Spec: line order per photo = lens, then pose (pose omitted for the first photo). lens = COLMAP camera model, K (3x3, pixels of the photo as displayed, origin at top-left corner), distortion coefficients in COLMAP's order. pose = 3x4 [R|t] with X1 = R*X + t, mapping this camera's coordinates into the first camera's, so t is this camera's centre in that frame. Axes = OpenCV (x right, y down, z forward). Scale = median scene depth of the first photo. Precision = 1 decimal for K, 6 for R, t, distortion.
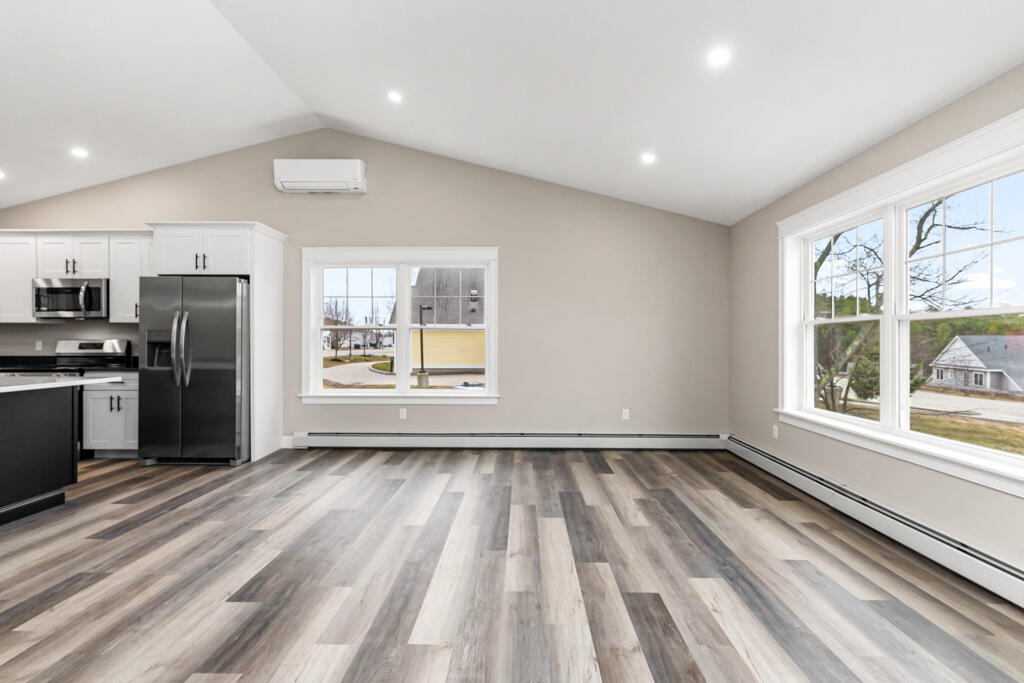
lens RADIAL K [[483.7, 0, 512.0], [0, 483.7, 341.5], [0, 0, 1]] dist [0.003421, 0.000254]
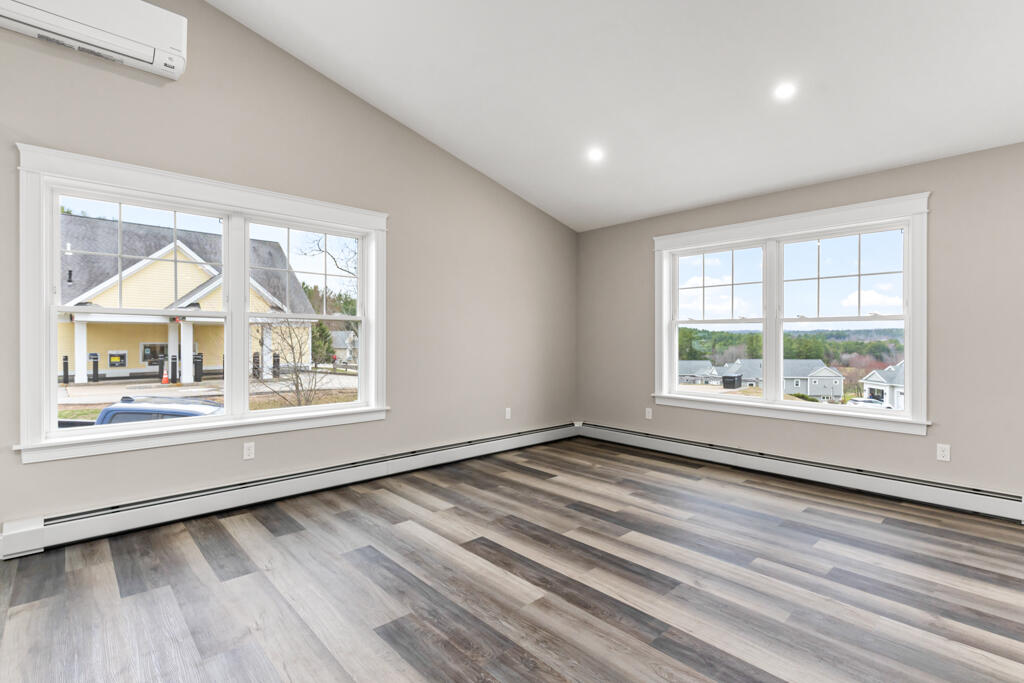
lens RADIAL K [[484.6, 0, 507.4], [0, 484.6, 335.2], [0, 0, 1]] dist [-0.000202, 0.000686]
pose [[0.717394, 0.004500, 0.696653, -0.555628], [-0.002690, 0.999990, -0.003689, -0.000070], [-0.696663, 0.000772, 0.717398, 0.404644]]
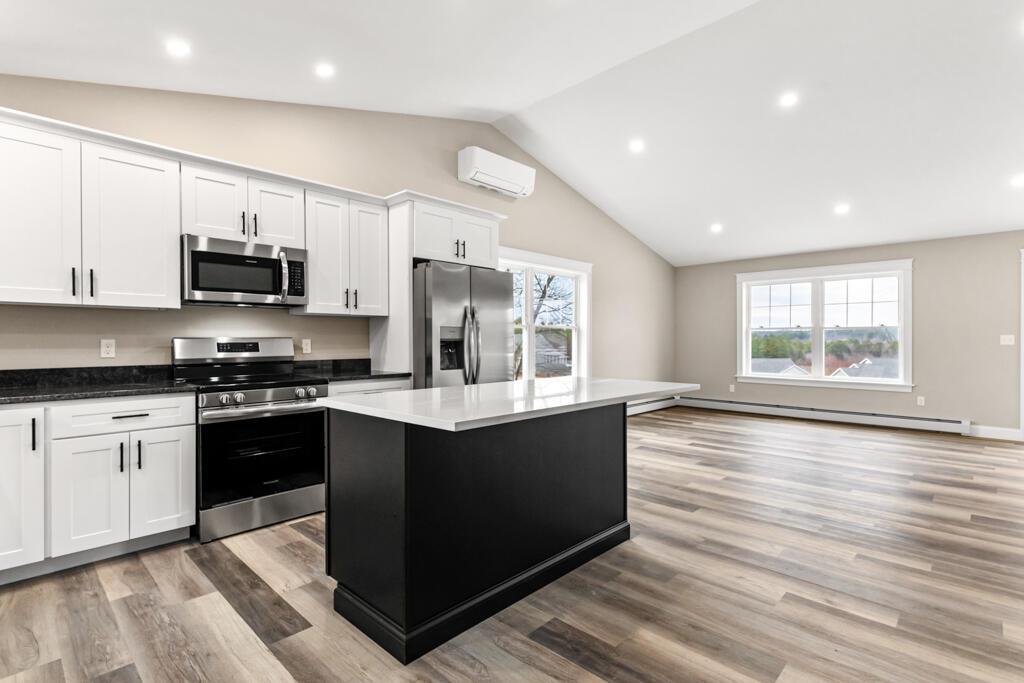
lens RADIAL K [[490.1, 0, 497.1], [0, 490.1, 340.6], [0, 0, 1]] dist [0.002164, 0.000166]
pose [[0.685037, -0.004087, 0.728497, -1.471395], [0.000500, 0.999987, 0.005140, -0.002903], [-0.728508, -0.003157, 0.685030, 0.394453]]
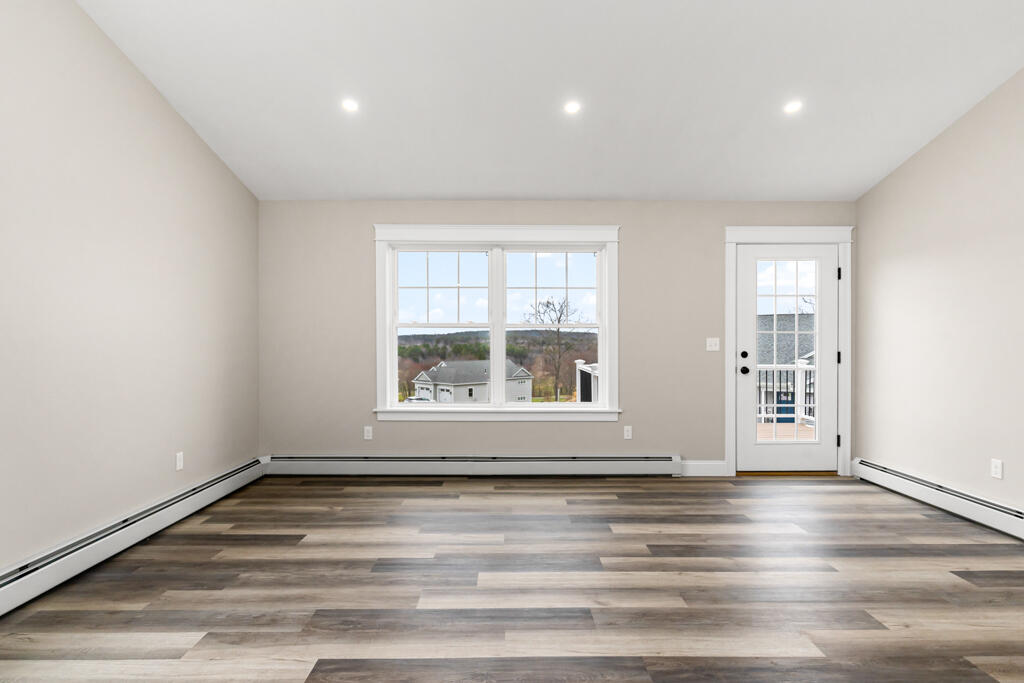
lens RADIAL K [[526.7, 0, 512.8], [0, 526.7, 345.4], [0, 0, 1]] dist [0.001029, 0.000249]
pose [[-0.039973, -0.004507, 0.999191, -0.575745], [-0.001981, 0.999988, 0.004431, 0.000935], [-0.999199, -0.001802, -0.039981, 0.776892]]
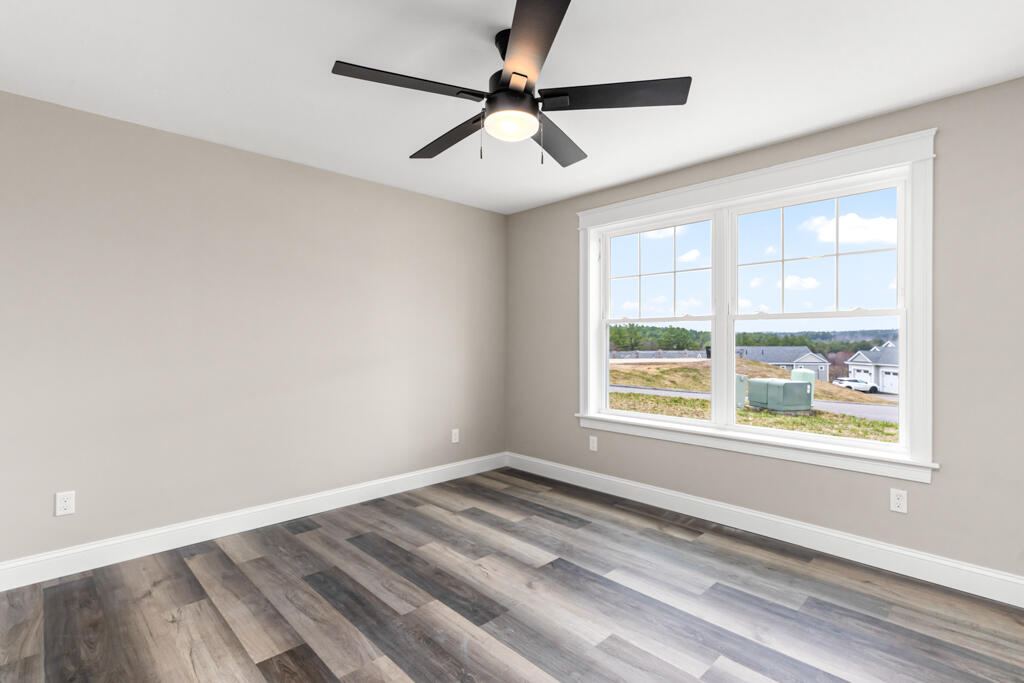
lens RADIAL K [[483.7, 0, 512.0], [0, 483.7, 341.5], [0, 0, 1]] dist [0.003421, 0.000254]
pose [[0.698884, -0.005631, 0.715212, -0.206437], [0.002384, 0.999982, 0.005543, -0.004818], [-0.715231, -0.002169, 0.698885, 0.455748]]
